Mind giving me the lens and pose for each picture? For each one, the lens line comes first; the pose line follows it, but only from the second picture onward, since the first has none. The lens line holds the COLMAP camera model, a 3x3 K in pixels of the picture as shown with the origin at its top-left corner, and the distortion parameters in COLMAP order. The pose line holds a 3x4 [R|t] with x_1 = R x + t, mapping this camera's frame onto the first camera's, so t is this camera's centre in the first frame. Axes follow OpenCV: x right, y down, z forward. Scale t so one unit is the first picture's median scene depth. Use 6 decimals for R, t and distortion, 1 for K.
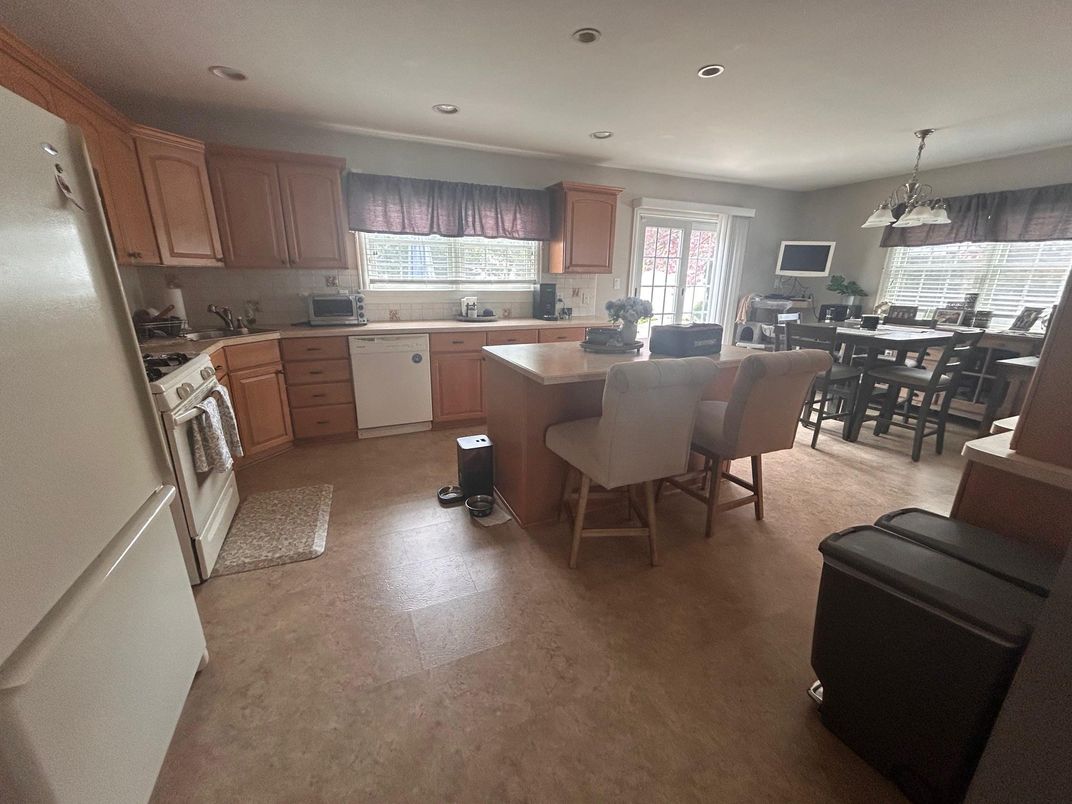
lens RADIAL K [[429.6, 0, 533.9], [0, 429.6, 403.3], [0, 0, 1]] dist [-0.003587, -0.000259]
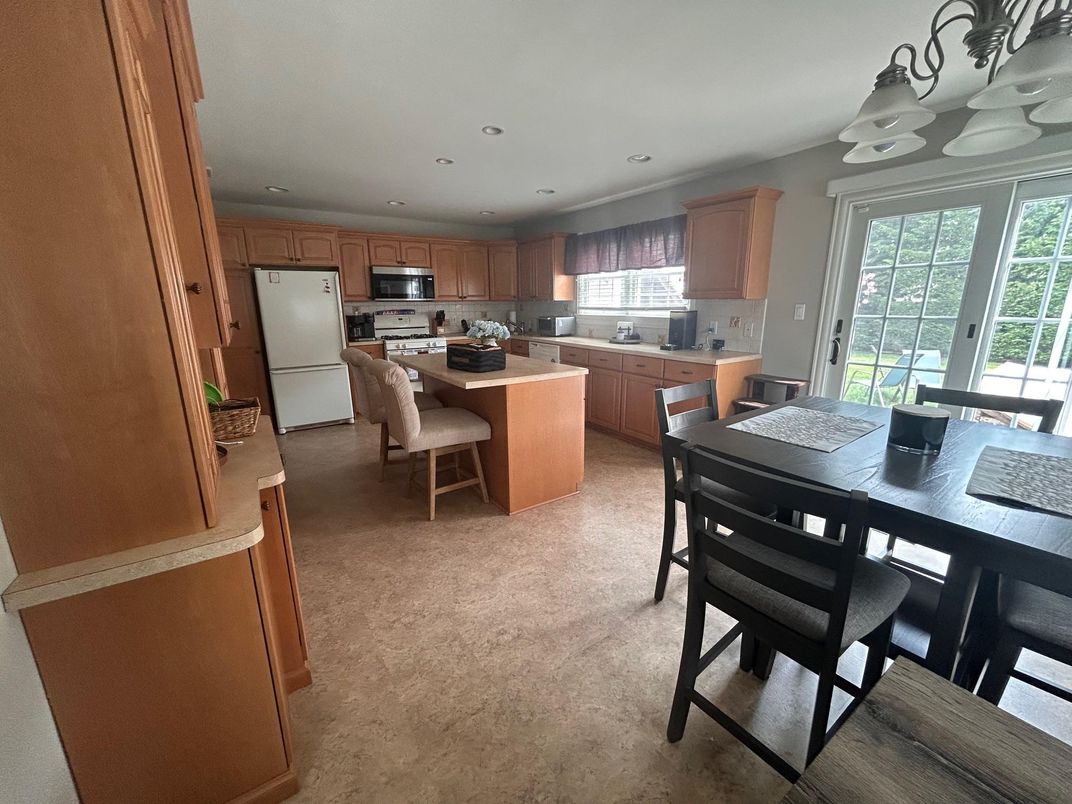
lens RADIAL K [[429.6, 0, 534.2], [0, 429.6, 402.0], [0, 0, 1]] dist [-0.003587, -0.000259]
pose [[0.179410, 0.211509, -0.960769, 0.977401], [-0.265763, 0.950724, 0.159670, -0.167378], [0.947197, 0.226690, 0.226780, 0.577288]]
